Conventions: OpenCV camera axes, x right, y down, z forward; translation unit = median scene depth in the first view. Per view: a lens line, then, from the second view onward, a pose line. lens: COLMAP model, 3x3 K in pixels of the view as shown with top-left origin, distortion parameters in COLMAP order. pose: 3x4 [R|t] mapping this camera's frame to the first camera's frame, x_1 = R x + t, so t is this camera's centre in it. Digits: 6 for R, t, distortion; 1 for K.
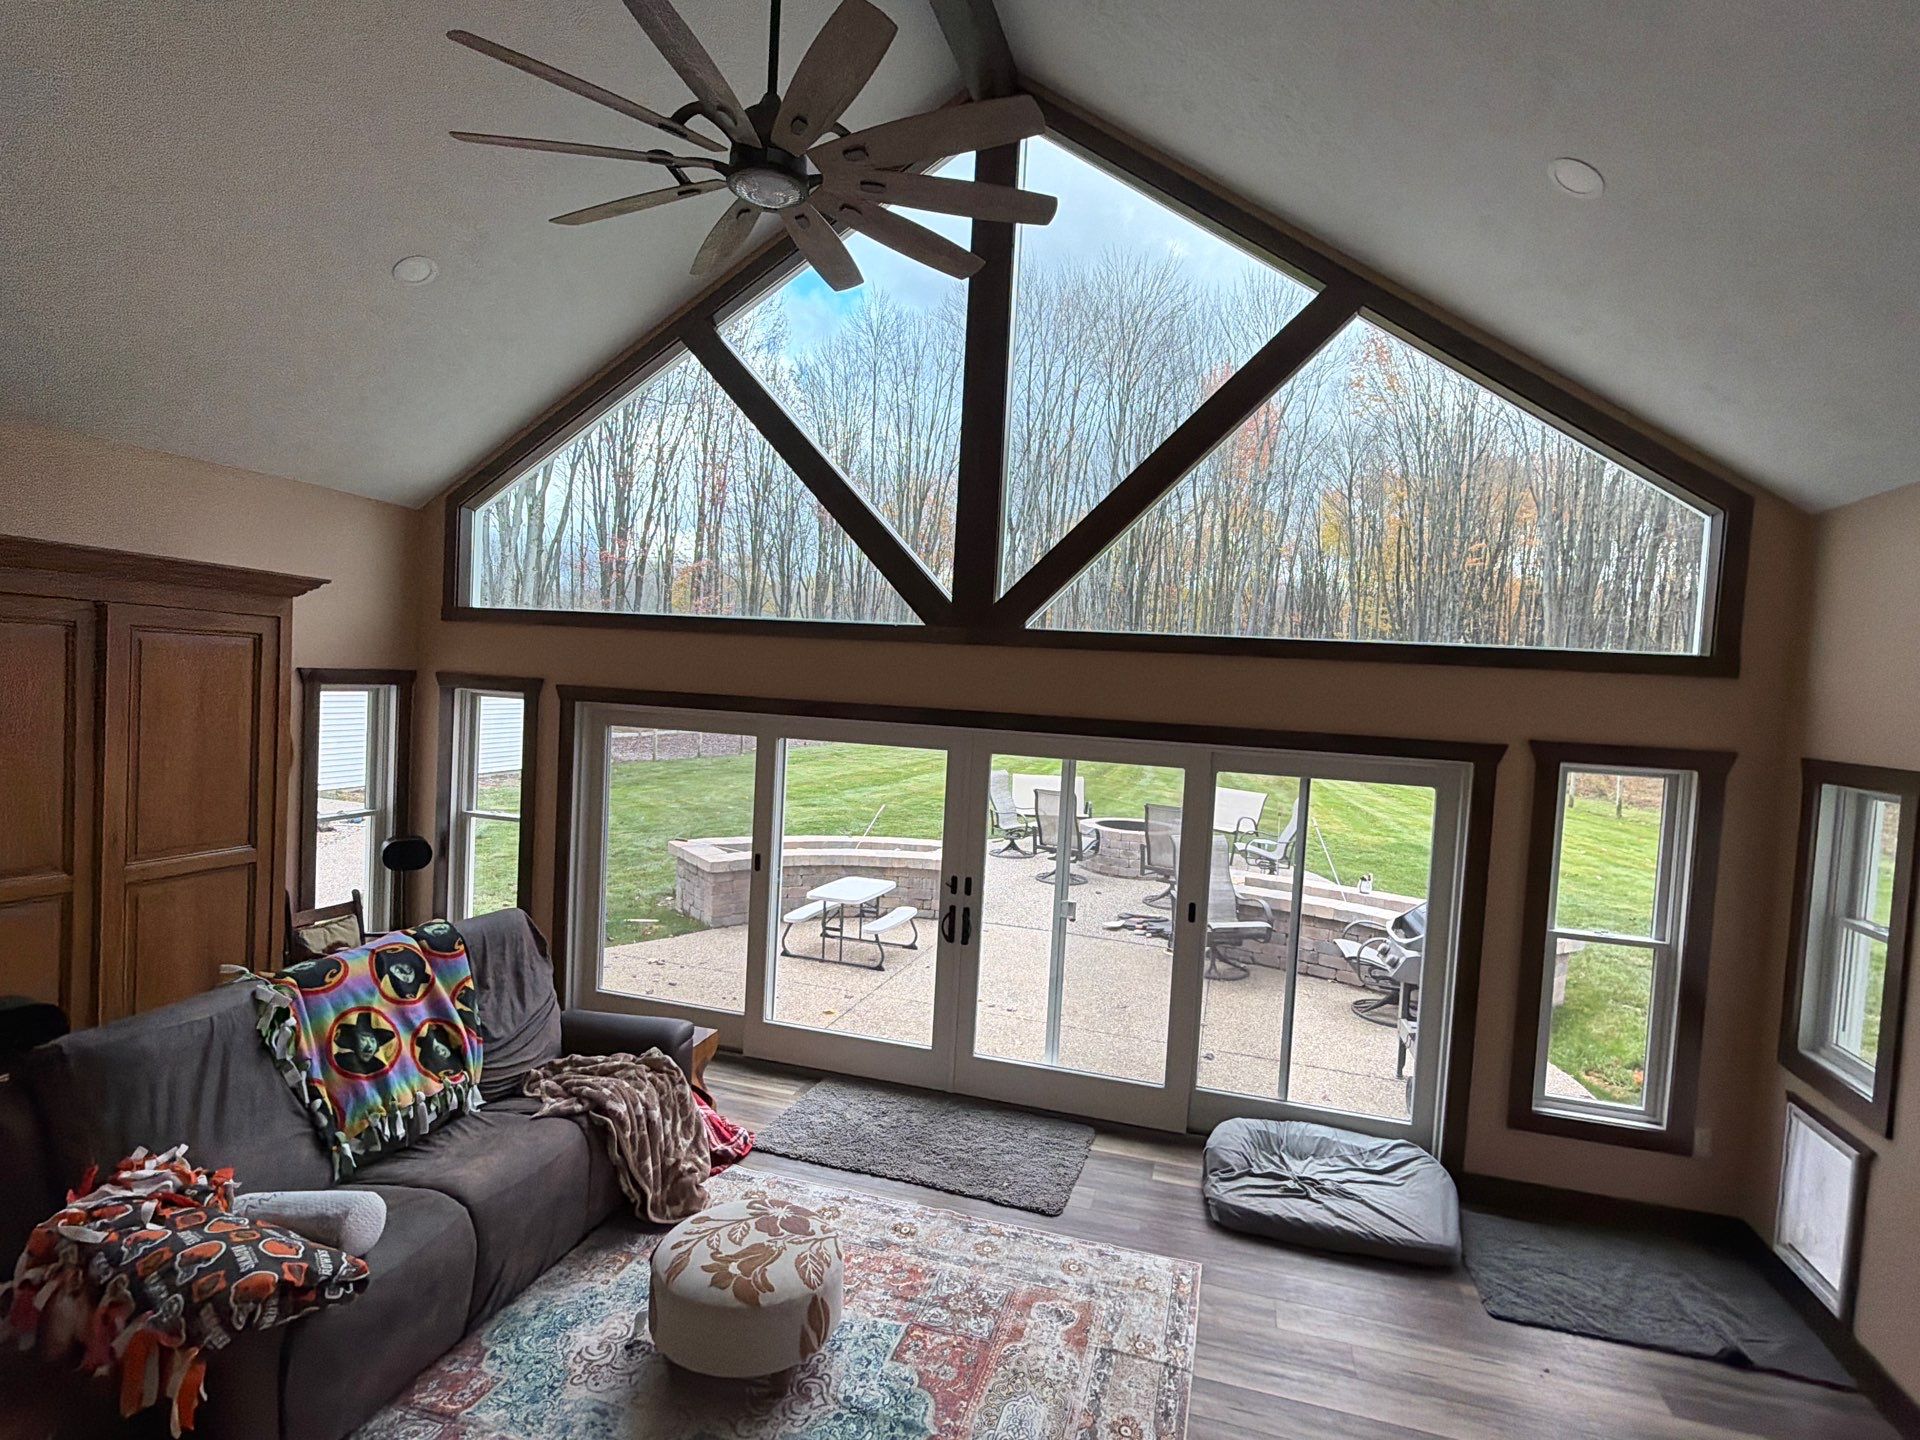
lens RADIAL K [[975.1, 0, 961.4], [0, 975.1, 721.0], [0, 0, 1]] dist [0.000940, 0.000146]
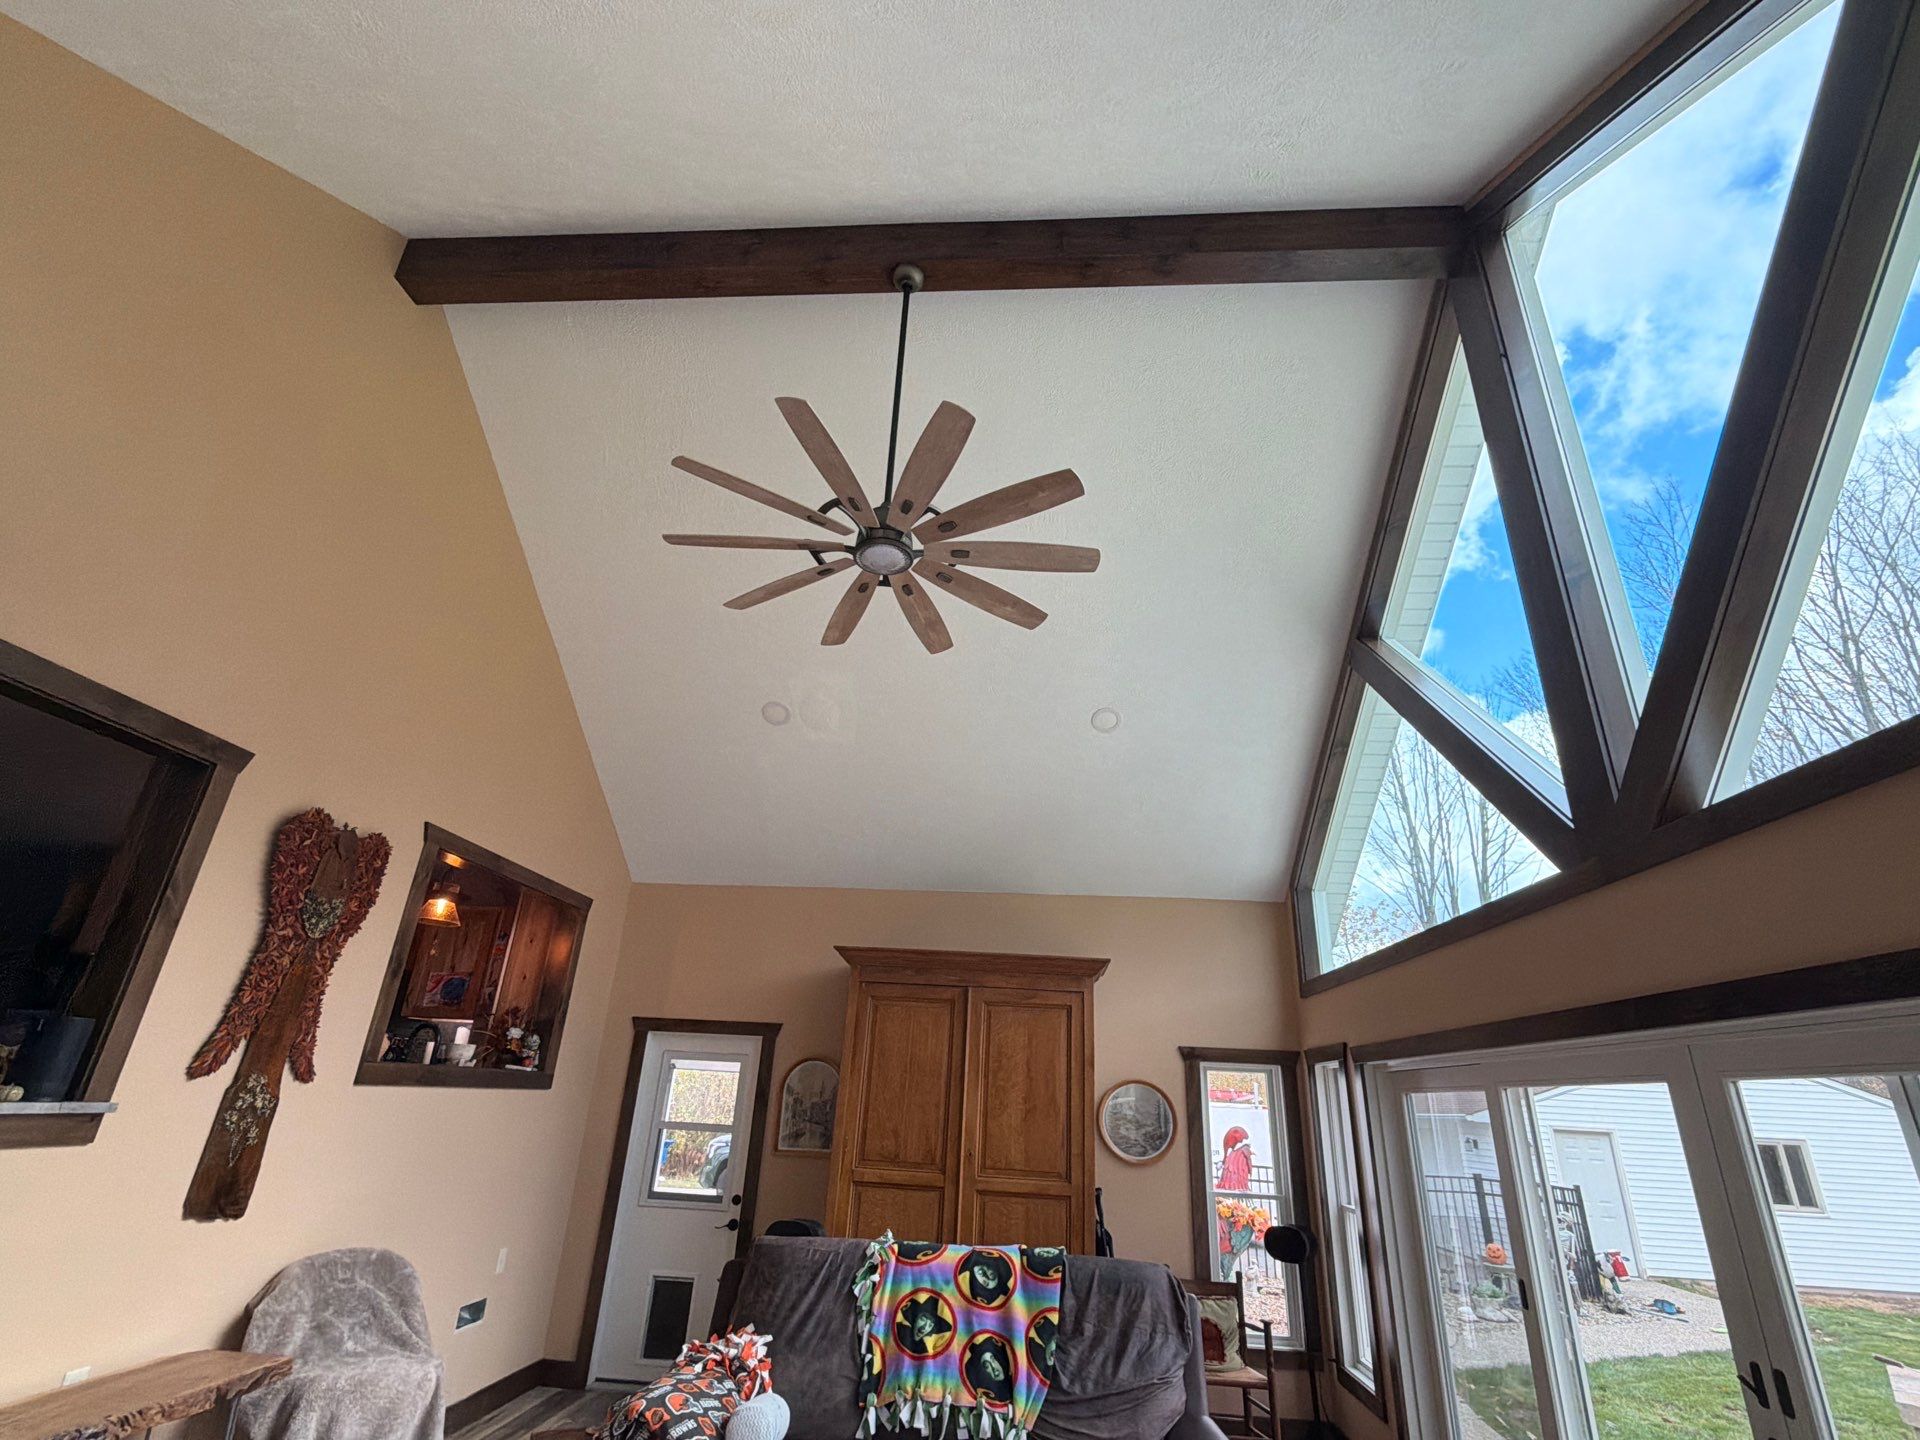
lens RADIAL K [[890.1, 0, 960.0], [0, 890.1, 720.0], [0, 0, 1]] dist [-0.001672, 0.000378]
pose [[0.212212, -0.422810, -0.881021, 0.529387], [-0.078087, 0.891336, -0.446568, 0.126826], [0.974099, 0.163563, 0.156137, 0.613589]]
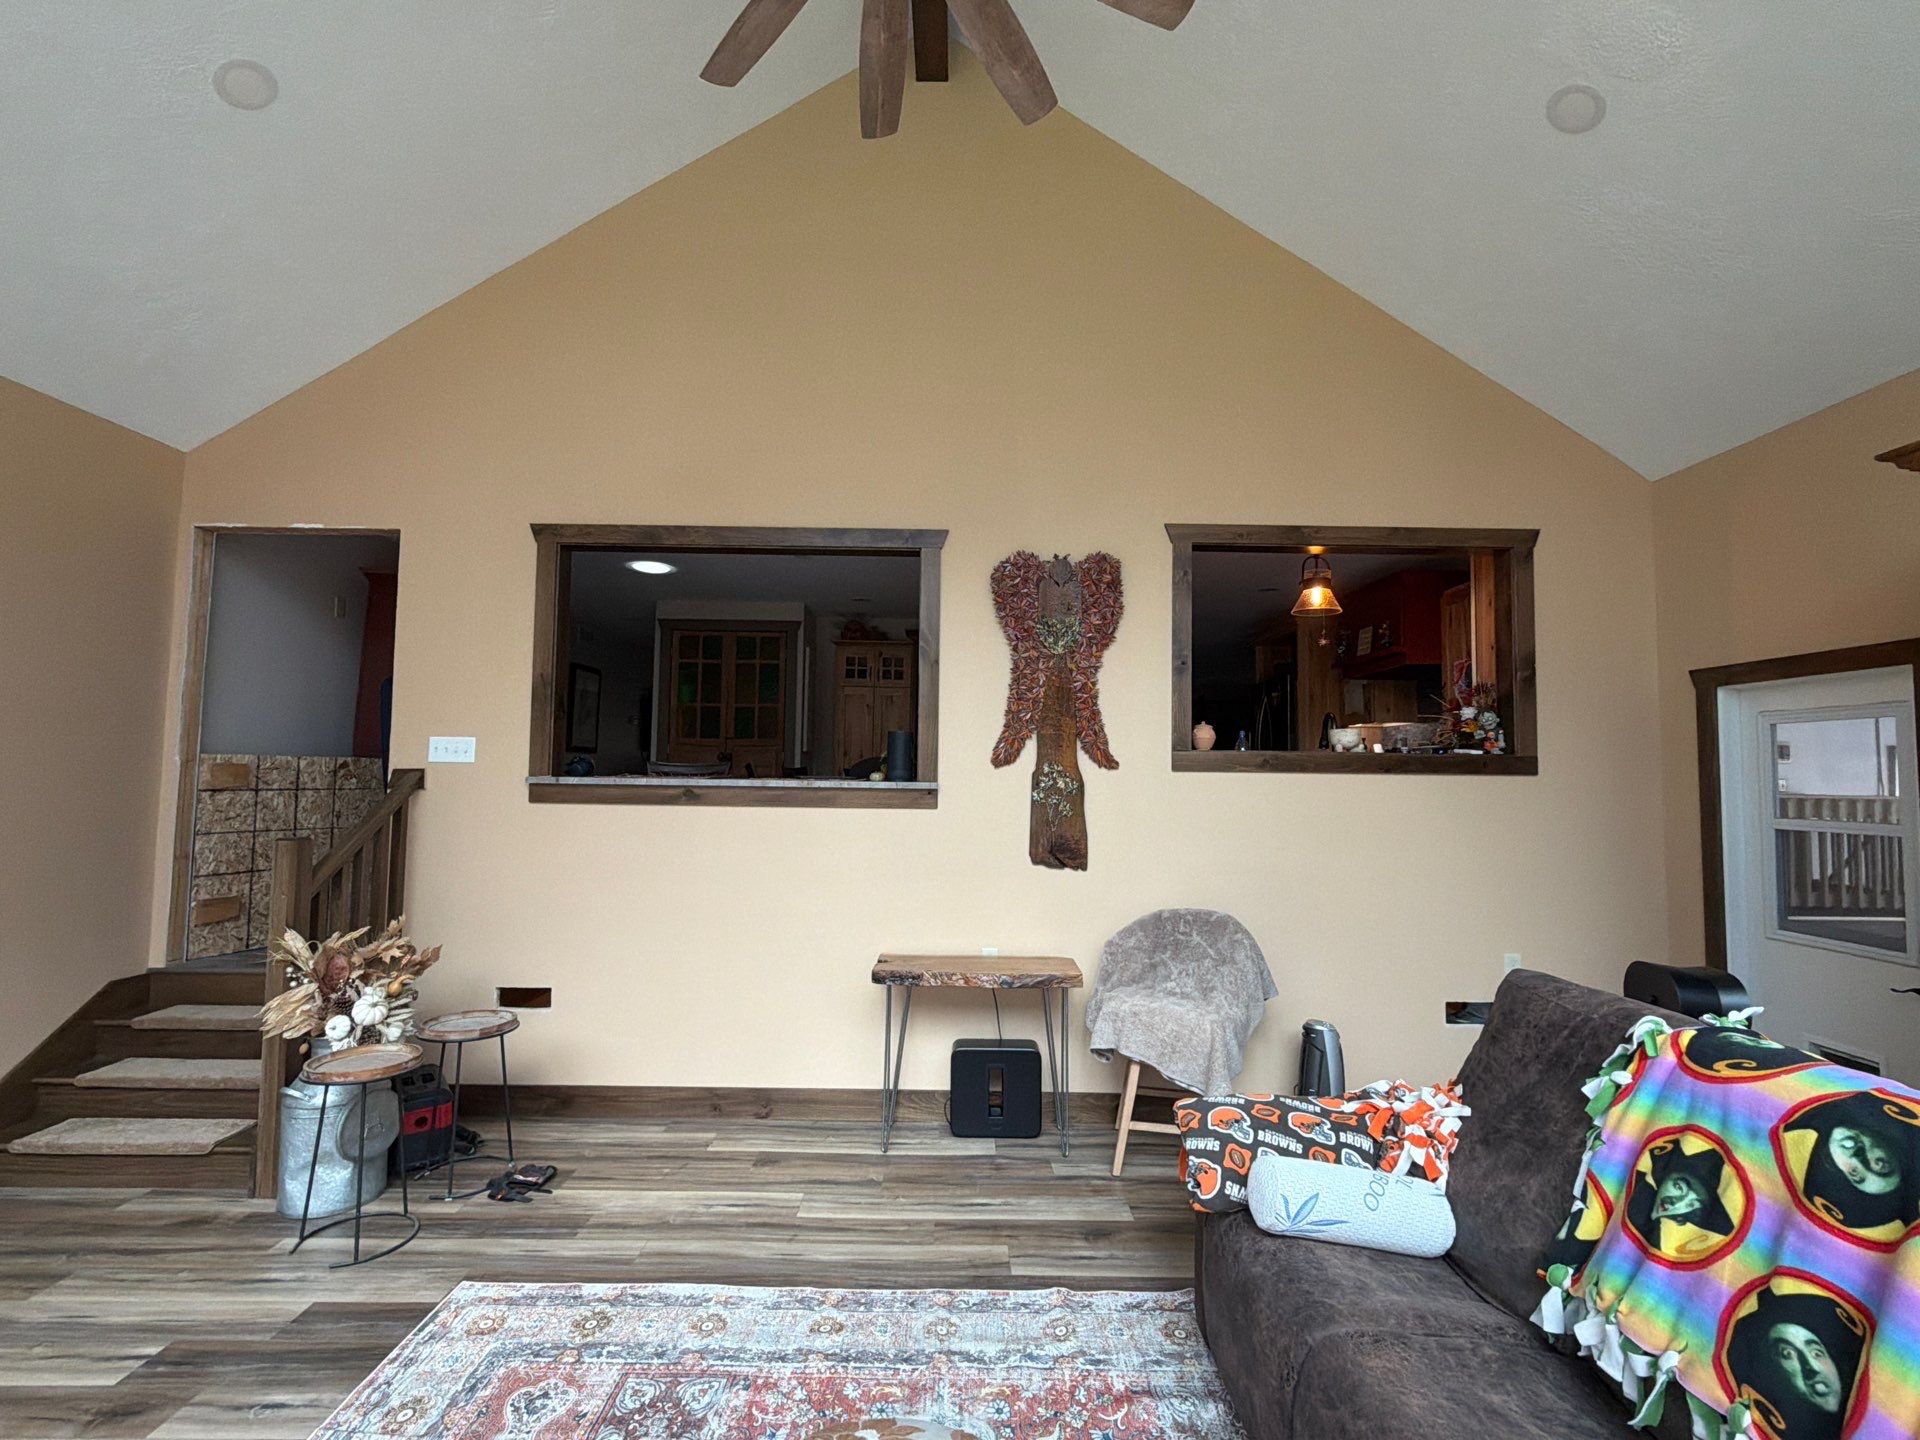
lens RADIAL K [[889.0, 0, 960.1], [0, 889.0, 726.2], [0, 0, 1]] dist [-0.000266, 0.000161]
pose [[-0.957010, -0.083208, -0.277863, -0.069548], [-0.077988, 0.996509, -0.029808, 0.099413], [0.279374, -0.006857, -0.960158, 1.098753]]
